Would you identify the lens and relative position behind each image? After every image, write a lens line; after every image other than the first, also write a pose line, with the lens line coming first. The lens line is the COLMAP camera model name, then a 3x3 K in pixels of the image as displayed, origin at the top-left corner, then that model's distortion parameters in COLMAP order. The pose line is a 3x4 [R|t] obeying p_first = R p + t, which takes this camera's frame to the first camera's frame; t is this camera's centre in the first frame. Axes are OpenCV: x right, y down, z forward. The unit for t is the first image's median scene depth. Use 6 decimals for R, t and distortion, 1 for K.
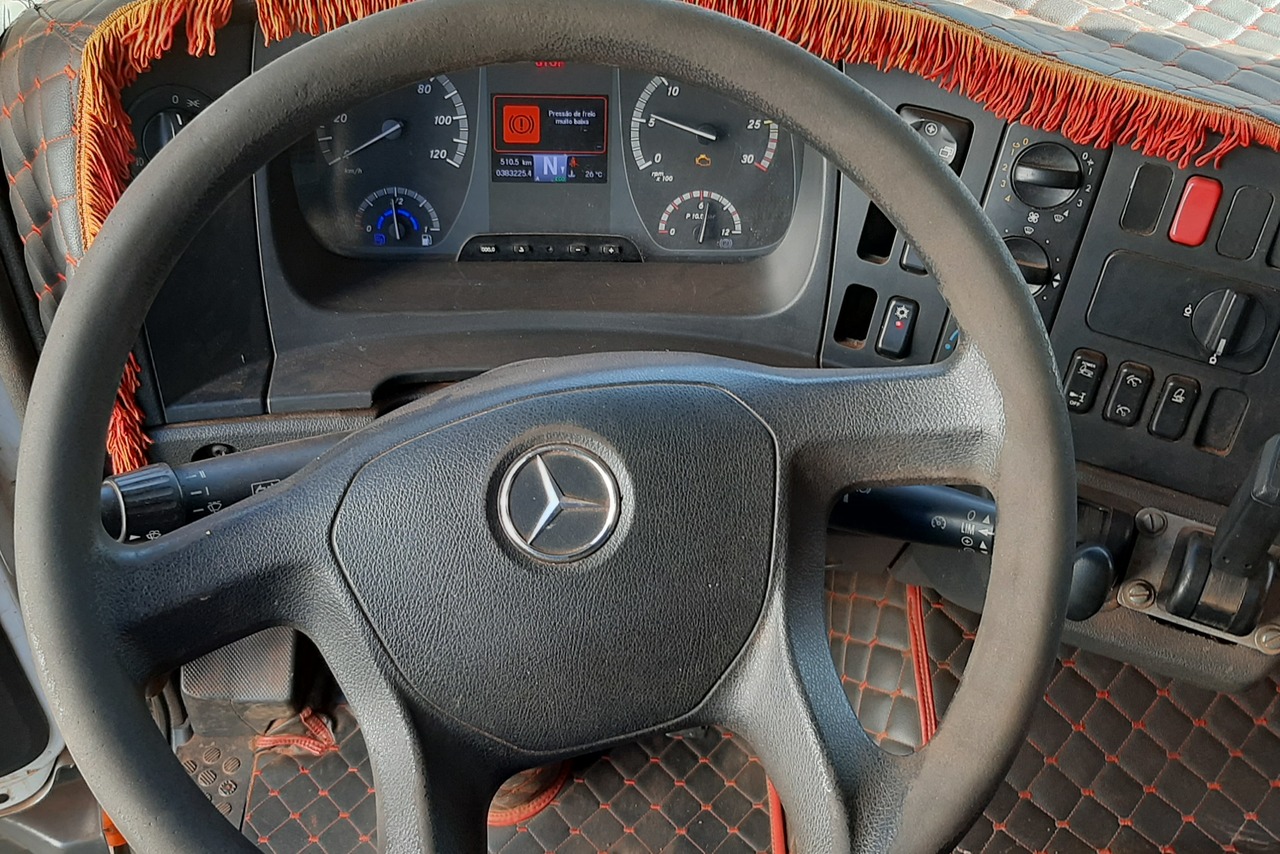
lens RADIAL K [[1370.0, 0, 633.6], [0, 1370.0, 404.1], [0, 0, 1]] dist [0.163451, -0.370837]
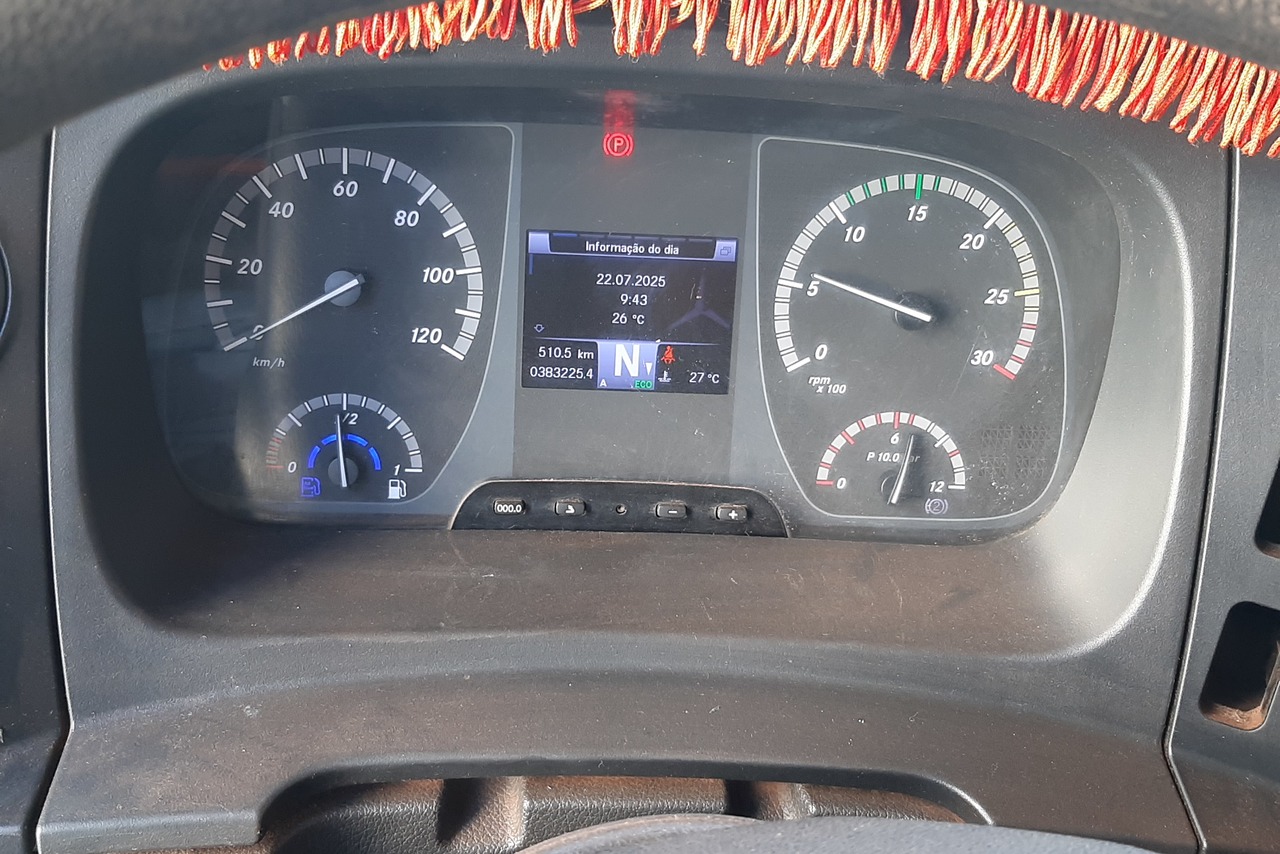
lens RADIAL K [[1370.0, 0, 633.6], [0, 1370.0, 404.1], [0, 0, 1]] dist [0.163451, -0.370837]
pose [[0.999676, 0.023439, 0.009948, -0.064598], [-0.021472, 0.985985, -0.165447, -0.066174], [-0.013686, 0.165180, 0.986168, 0.468529]]
